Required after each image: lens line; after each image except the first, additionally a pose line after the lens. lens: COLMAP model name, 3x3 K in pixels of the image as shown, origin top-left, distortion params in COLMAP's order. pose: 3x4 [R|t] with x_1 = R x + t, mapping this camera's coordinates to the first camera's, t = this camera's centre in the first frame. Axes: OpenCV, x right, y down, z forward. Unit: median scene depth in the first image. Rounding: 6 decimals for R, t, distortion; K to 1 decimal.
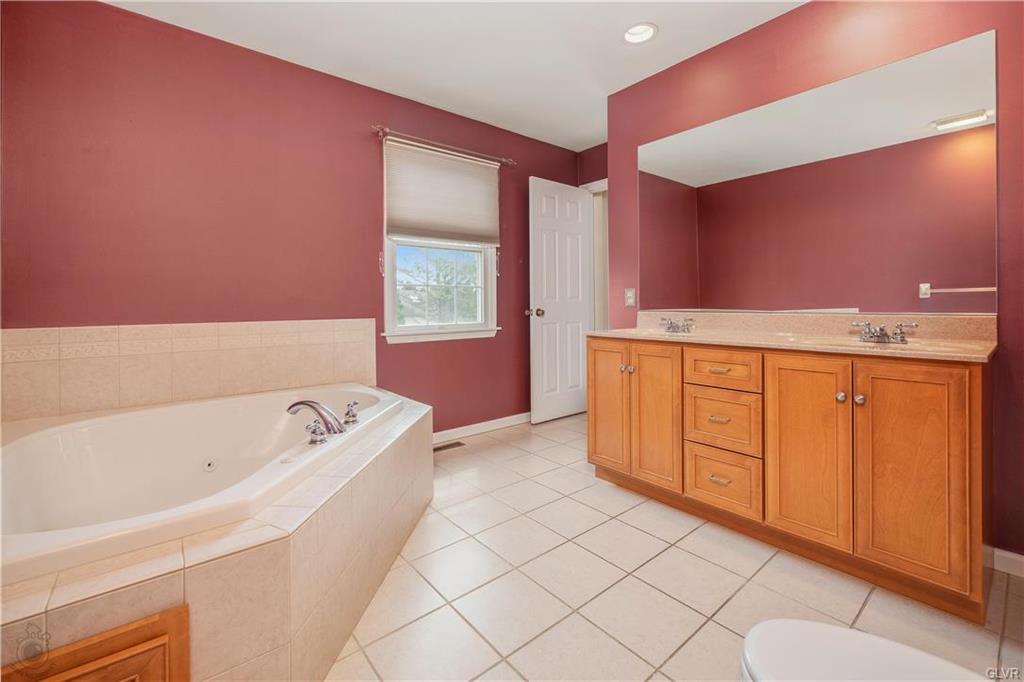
lens RADIAL K [[432.2, 0, 511.1], [0, 432.2, 303.8], [0, 0, 1]] dist [0.000381, -0.000003]
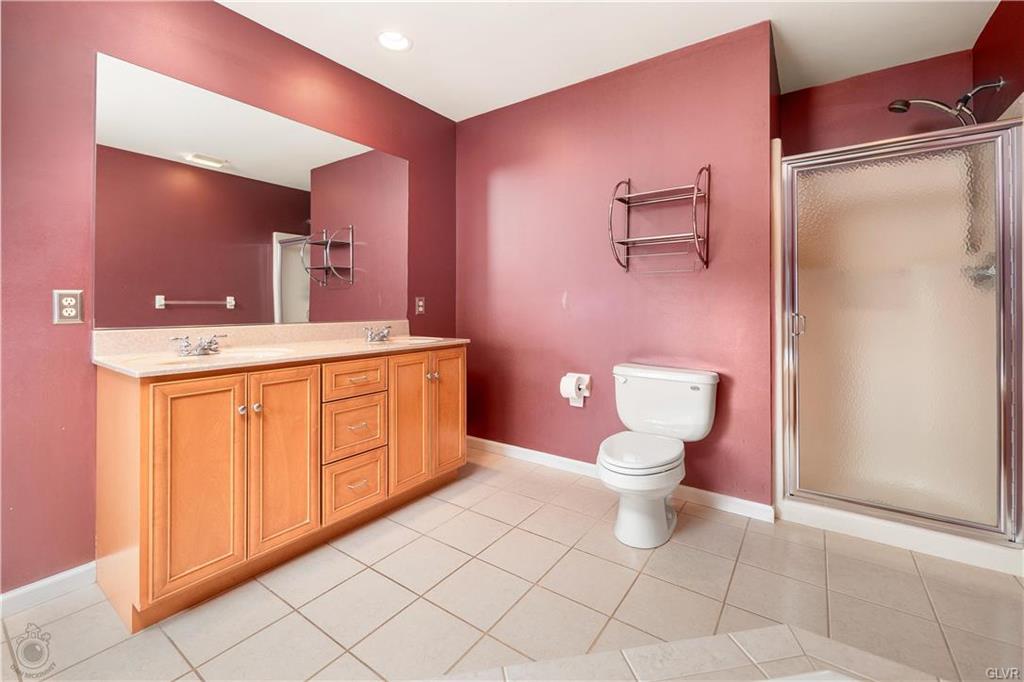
lens RADIAL K [[432.2, 0, 511.1], [0, 432.2, 303.8], [0, 0, 1]] dist [0.000381, -0.000003]
pose [[-0.261121, 0.013976, 0.965205, -0.577570], [0.008148, 0.999891, -0.012274, -0.011248], [-0.965272, 0.004659, -0.261207, 0.847153]]
